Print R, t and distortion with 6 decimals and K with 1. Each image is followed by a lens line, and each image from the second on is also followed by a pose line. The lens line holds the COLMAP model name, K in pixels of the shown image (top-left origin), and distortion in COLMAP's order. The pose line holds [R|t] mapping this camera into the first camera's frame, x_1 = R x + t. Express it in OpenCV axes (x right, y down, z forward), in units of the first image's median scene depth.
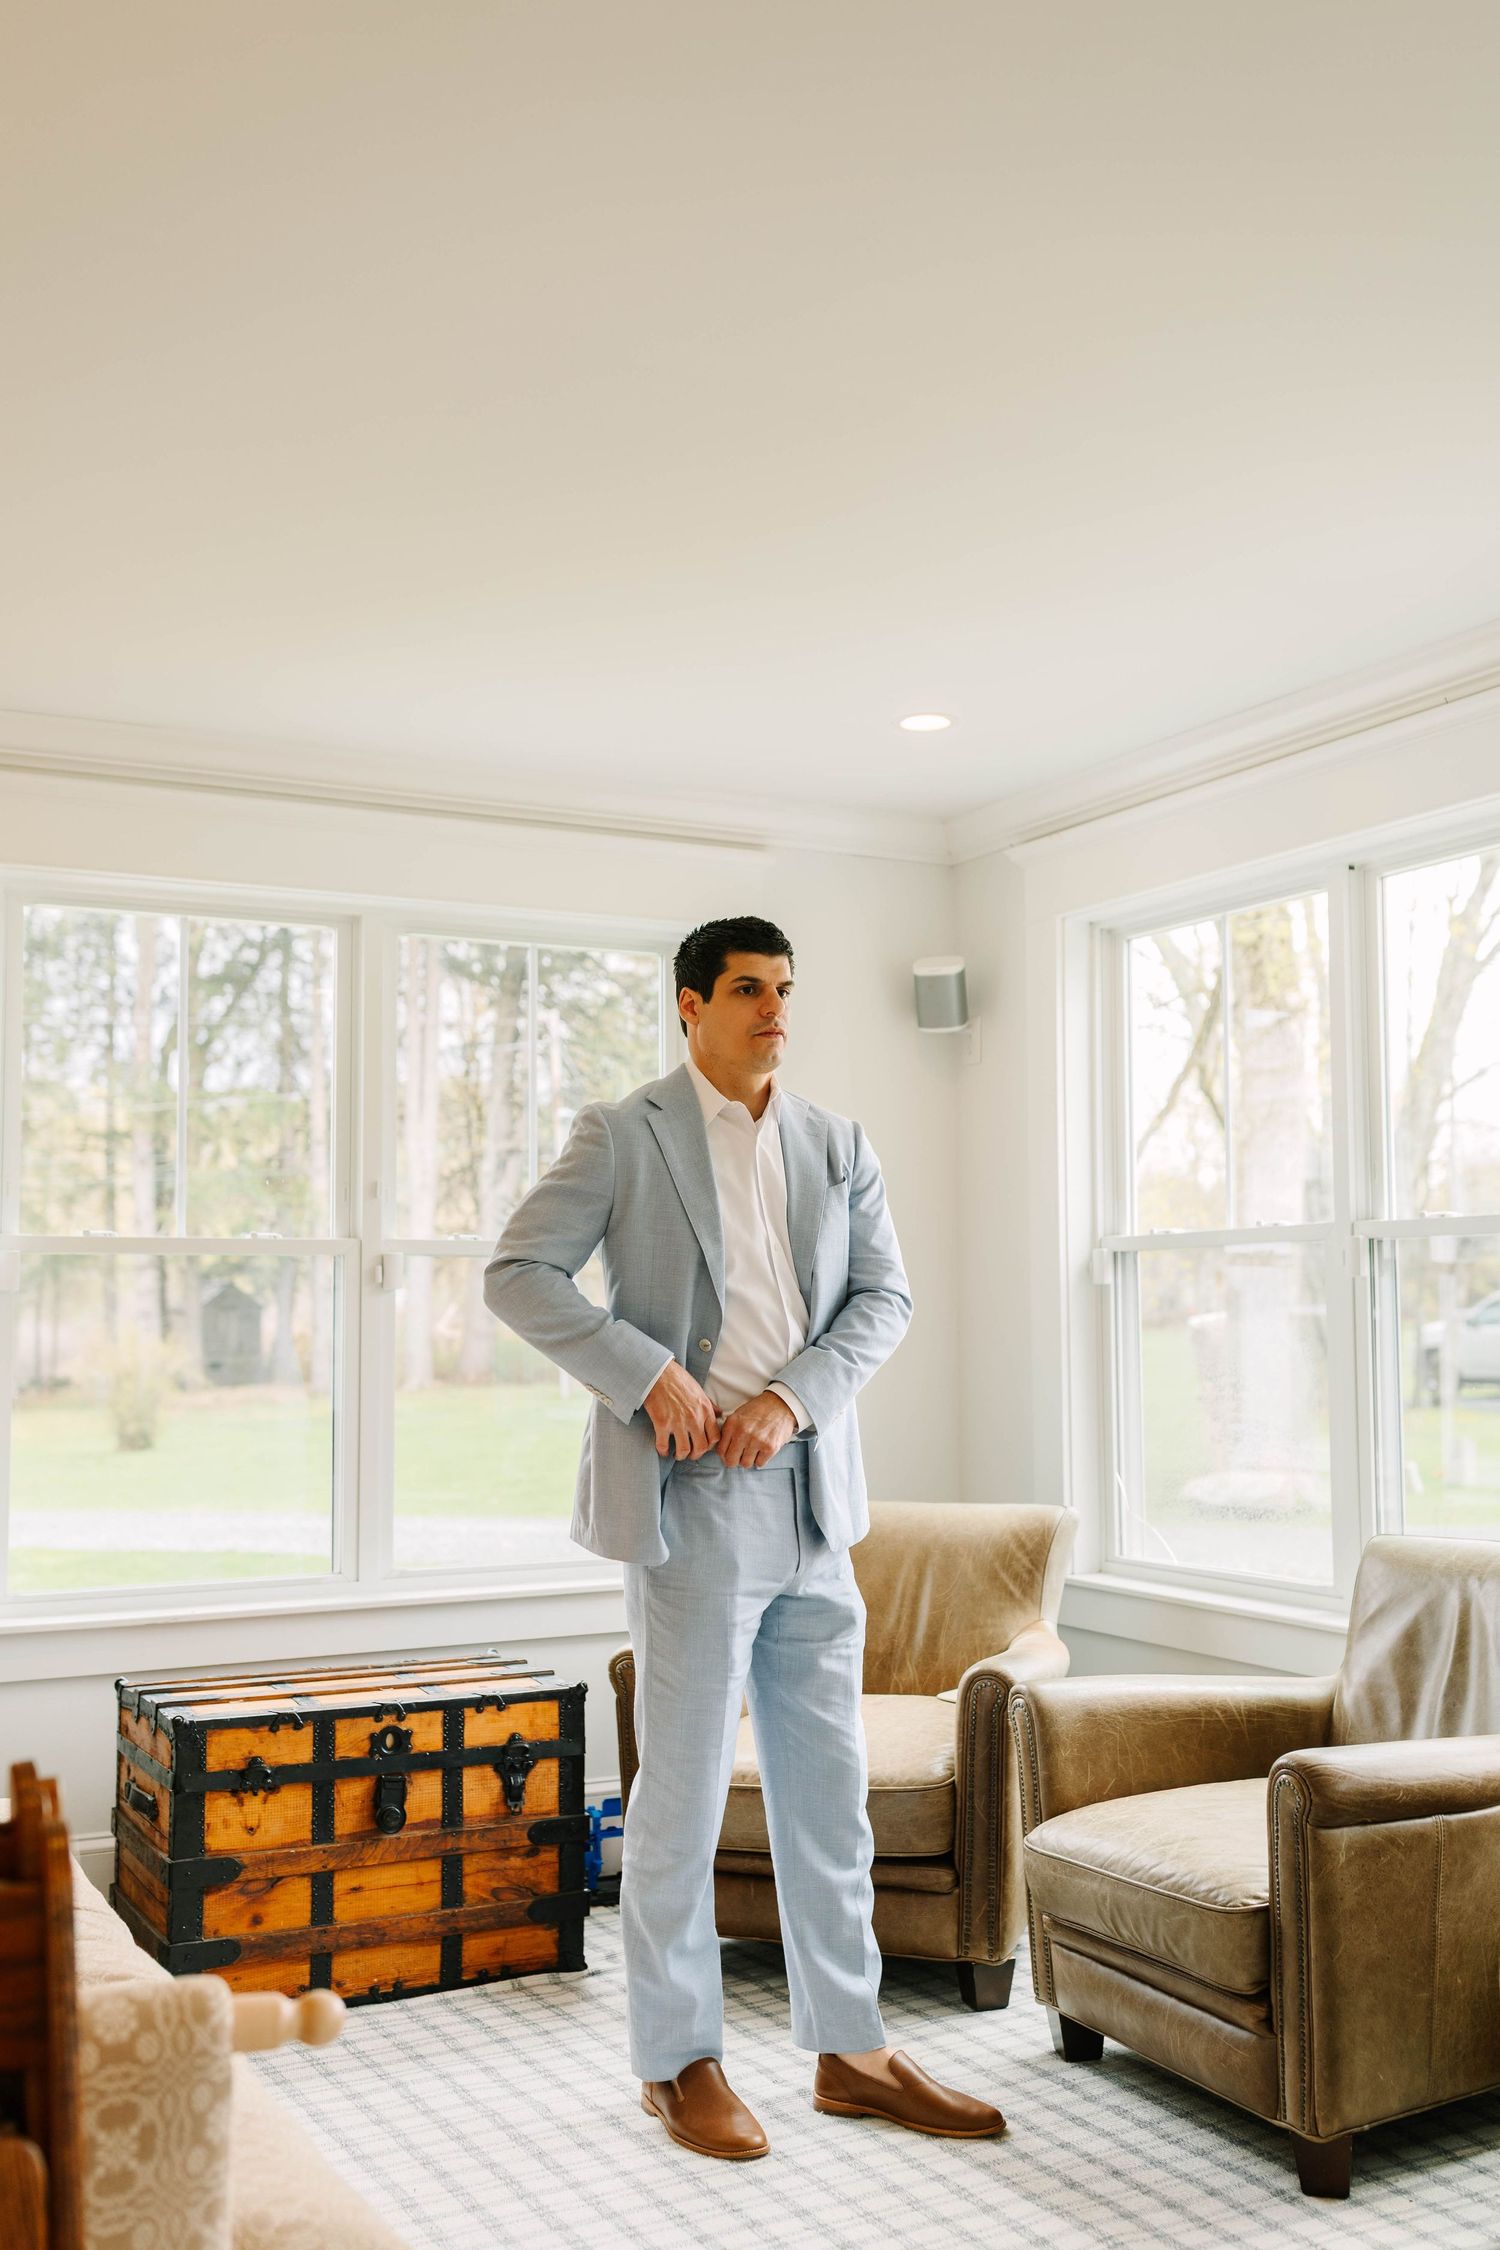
lens RADIAL K [[2231.9, 0, 753.2], [0, 2231.9, 1137.1], [0, 0, 1]] dist [0.007719, 0.000927]
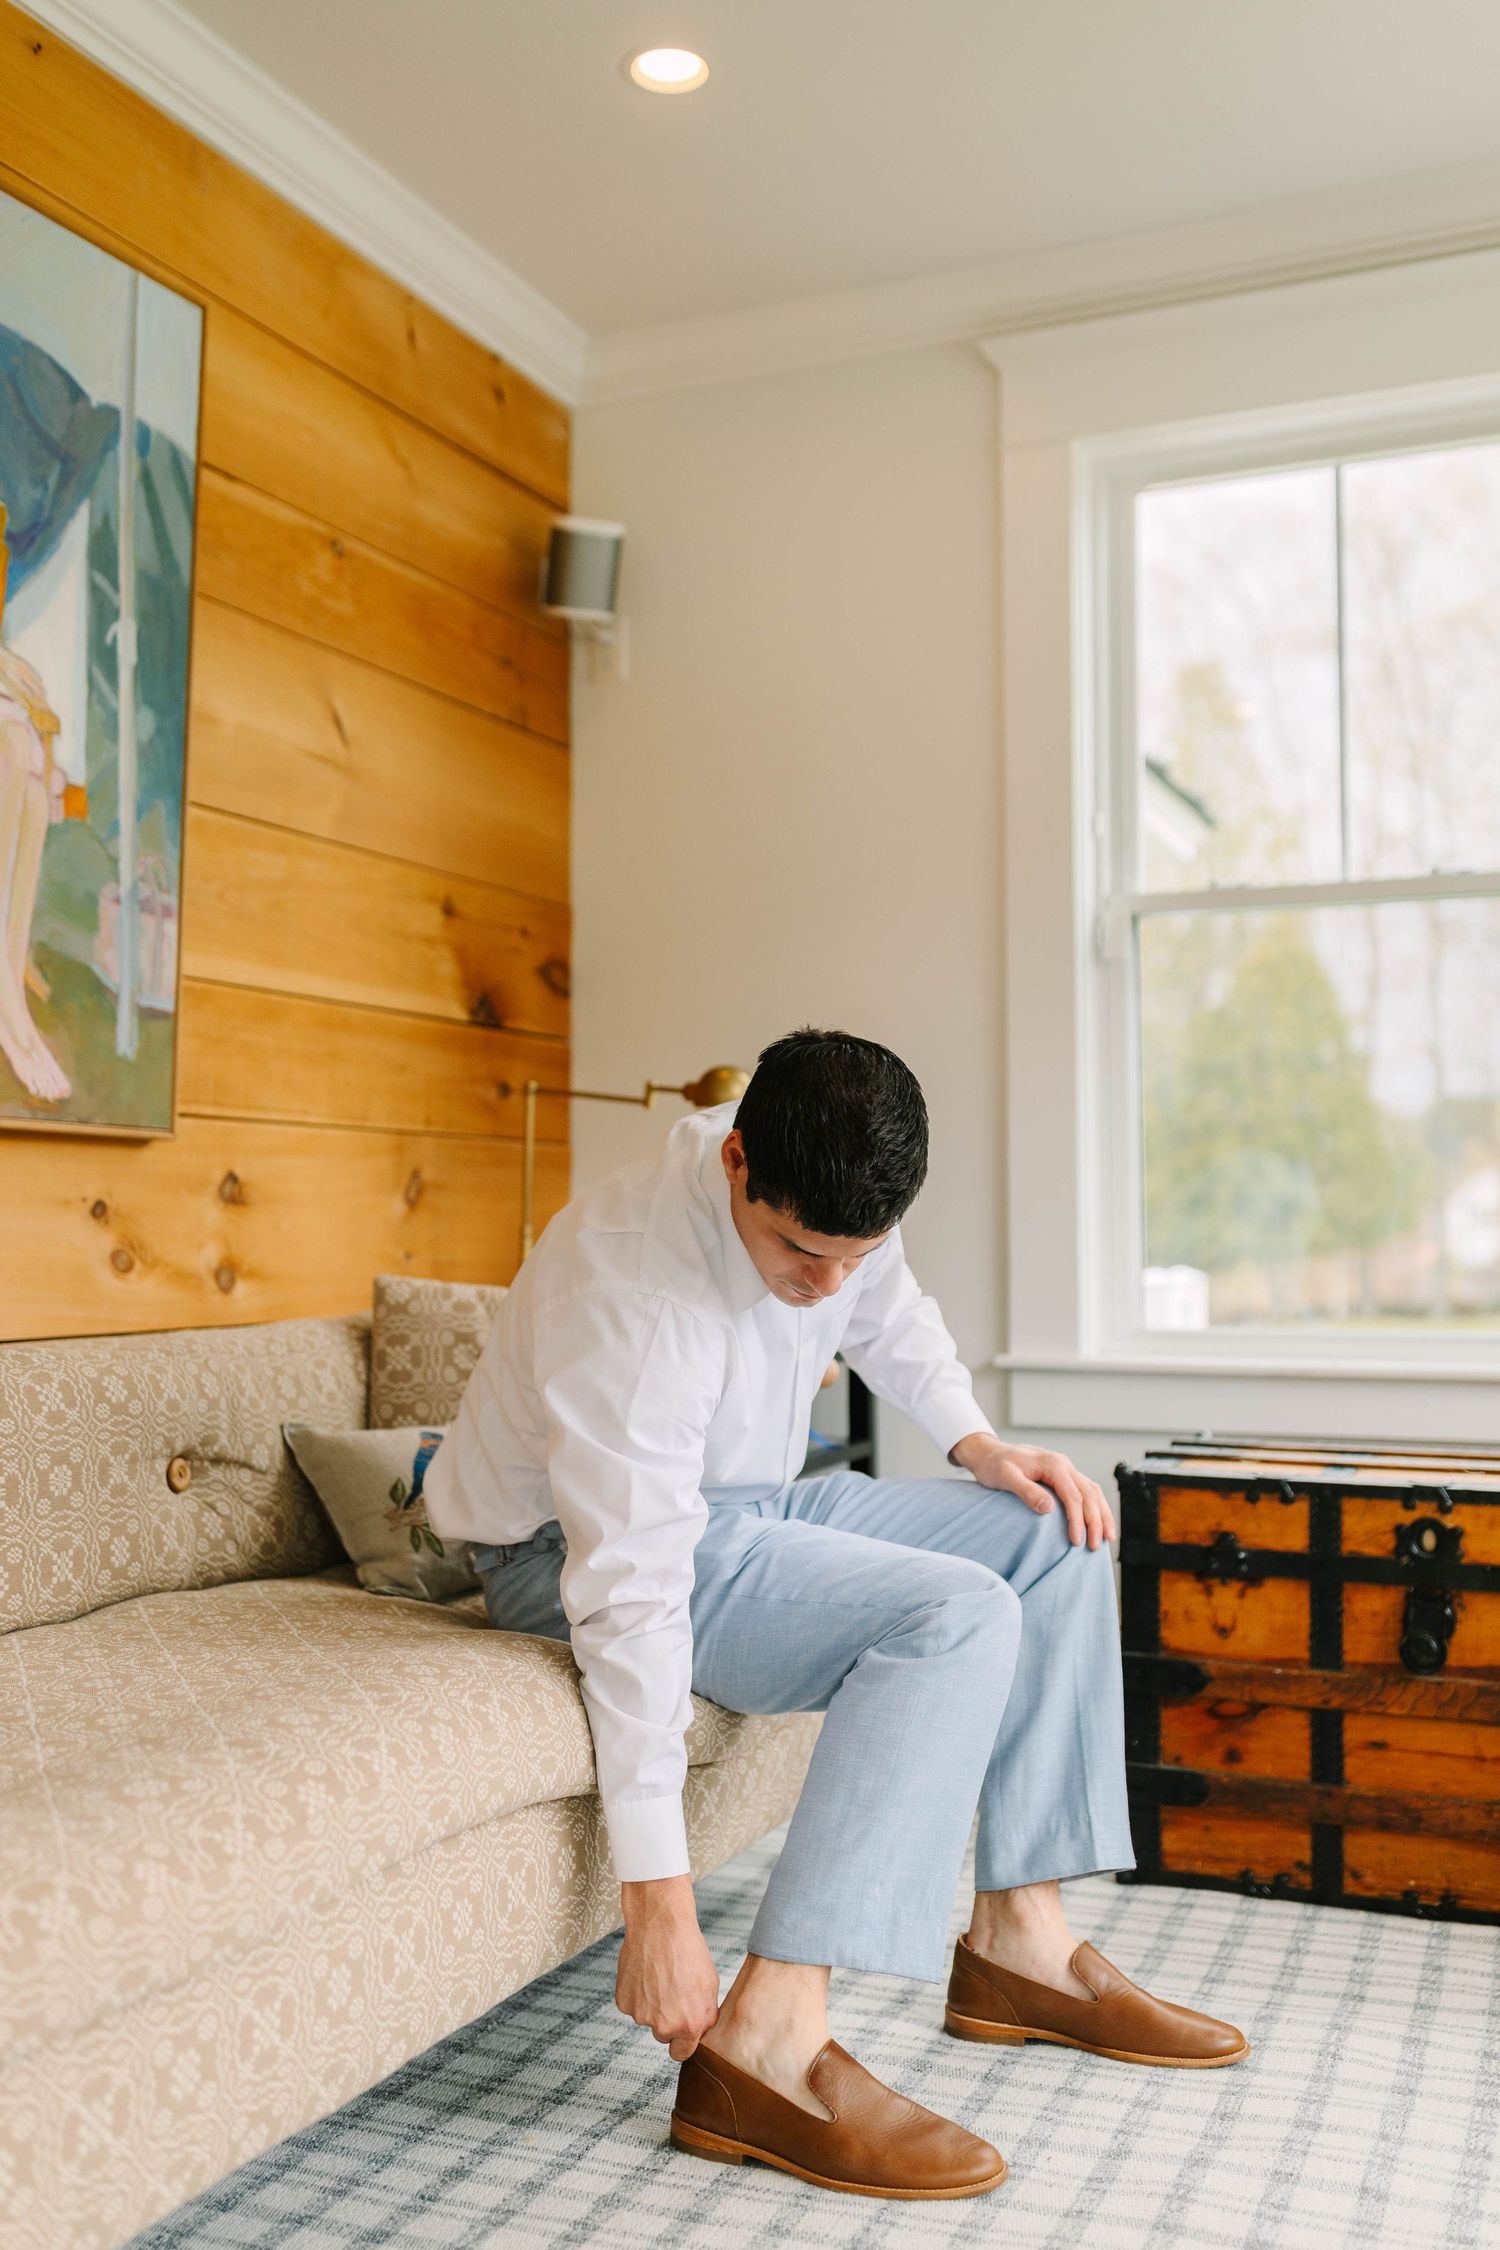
lens RADIAL K [[2156.6, 0, 750.3], [0, 2156.6, 1147.1], [0, 0, 1]] dist [0.012010, -0.011467]
pose [[0.616441, -0.024713, -0.787013, 0.234821], [0.061232, 0.997985, 0.016623, 0.131245], [0.785017, -0.058437, 0.616712, 0.453263]]
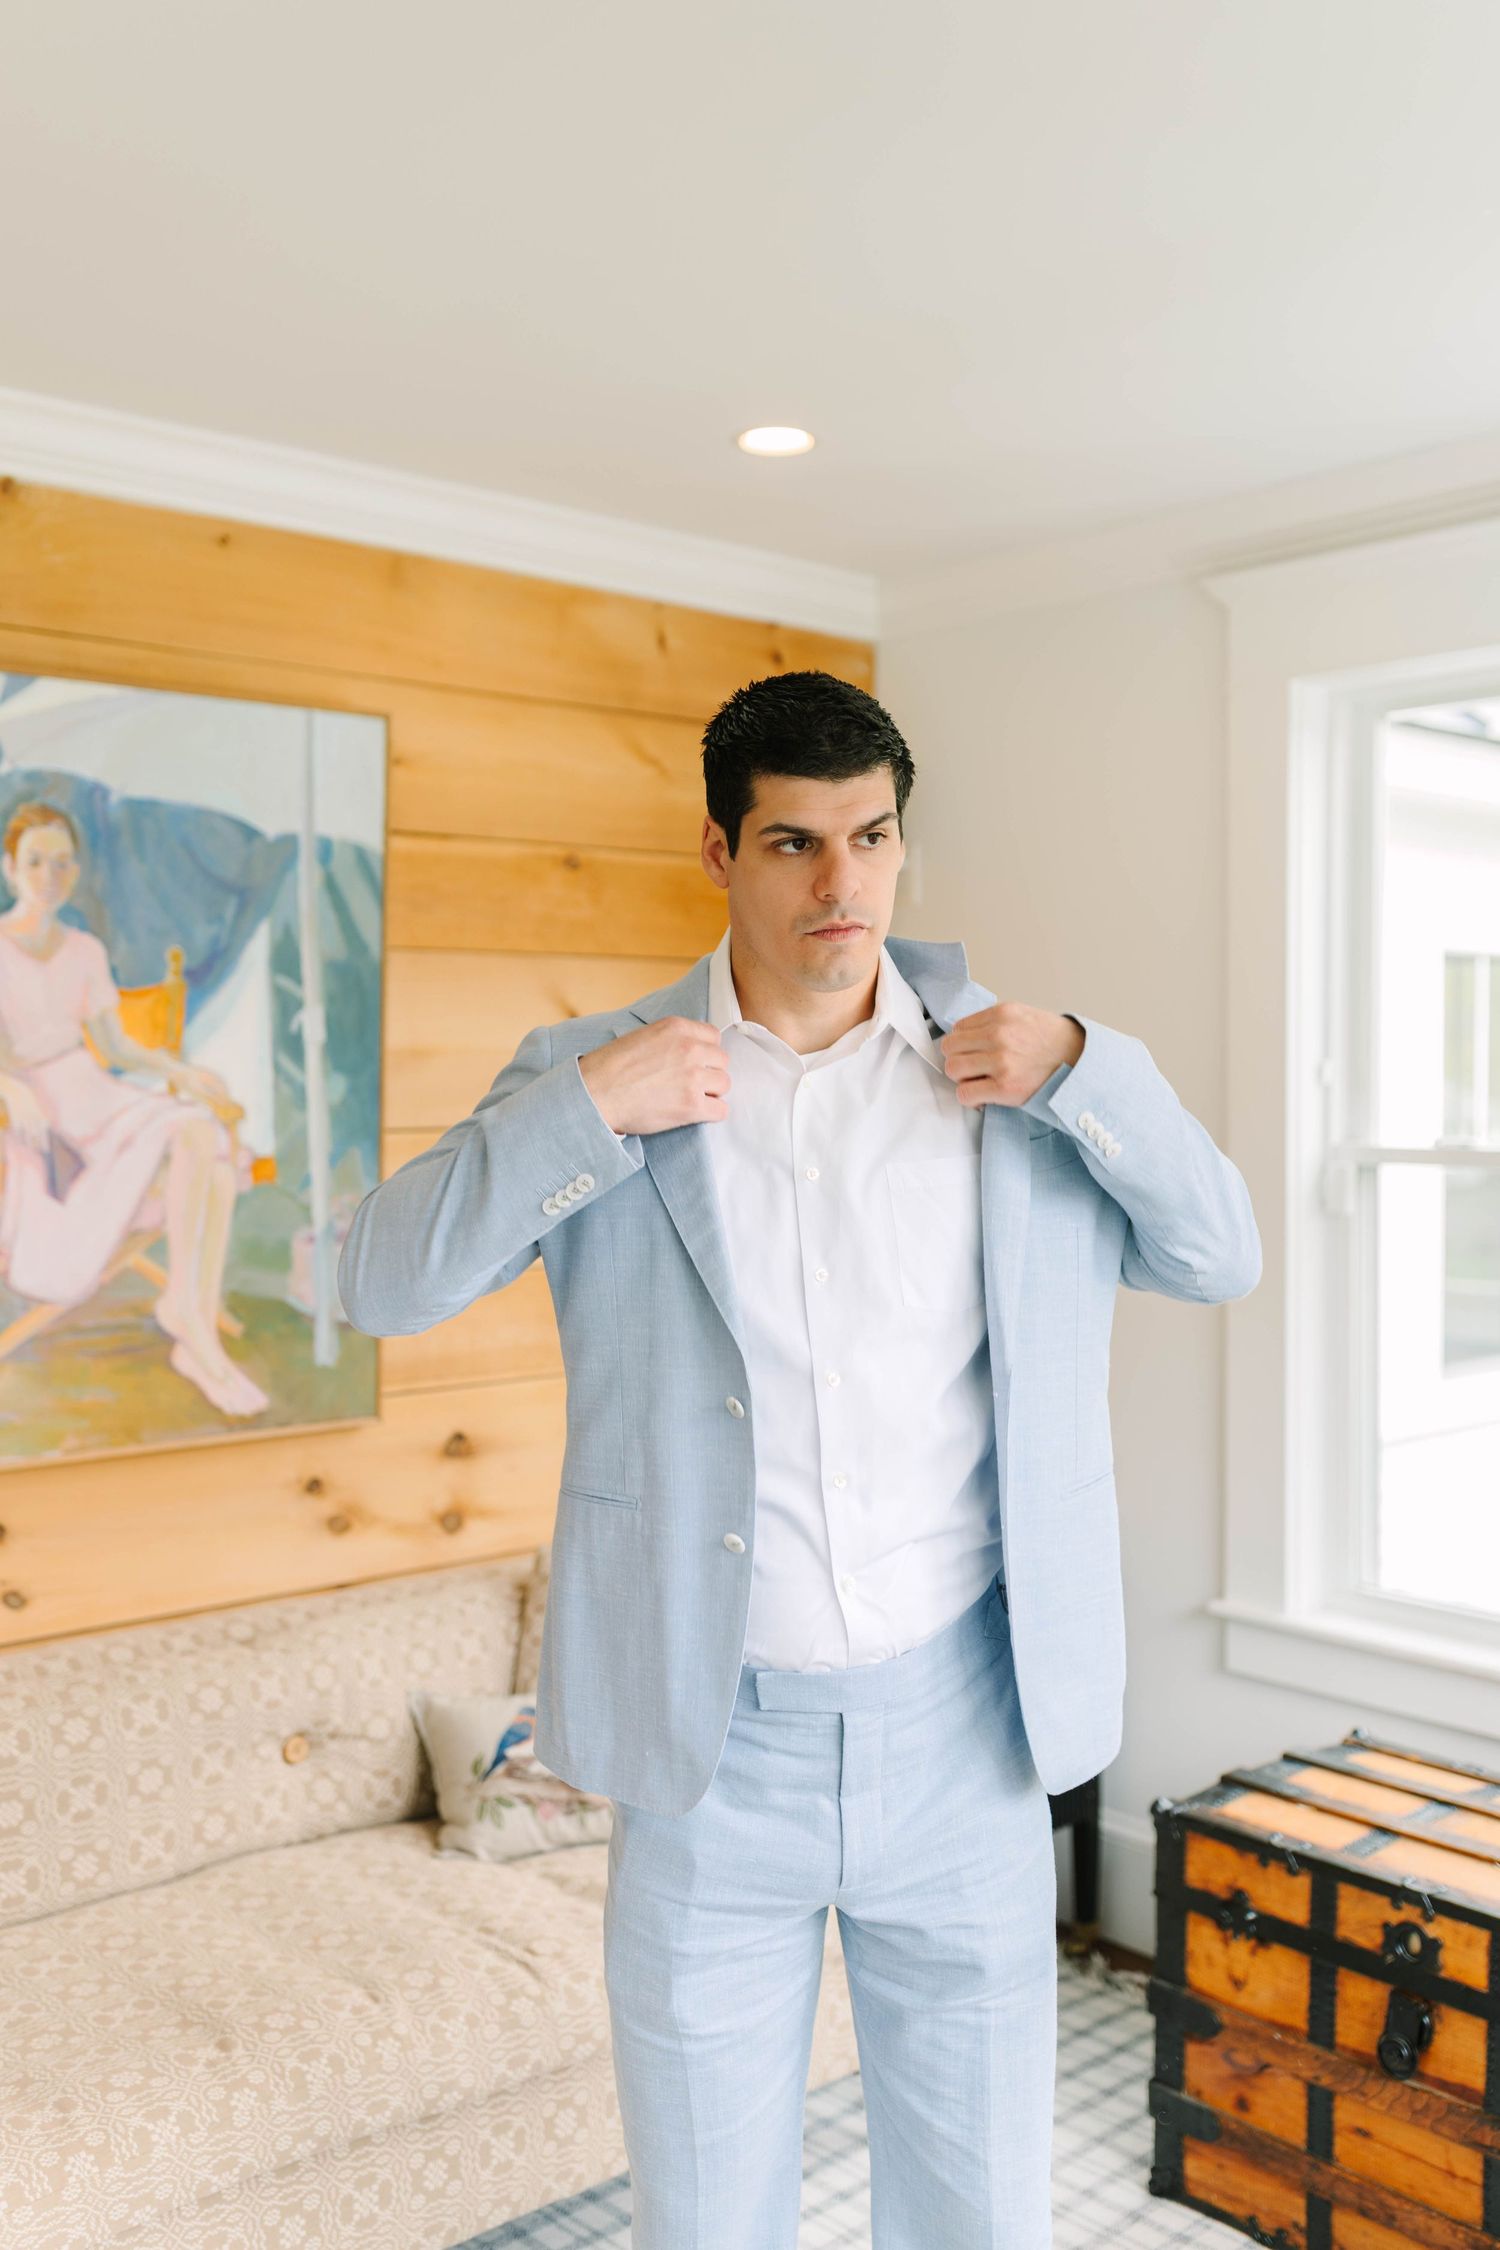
lens RADIAL K [[2163.6, 0, 741.7], [0, 2163.6, 1155.5], [0, 0, 1]] dist [0.022091, -0.016576]
pose [[0.240273, 0.045226, -0.969651, 0.419531], [0.076169, 0.994956, 0.065280, -0.022714], [0.967712, -0.089543, 0.235616, 0.691079]]
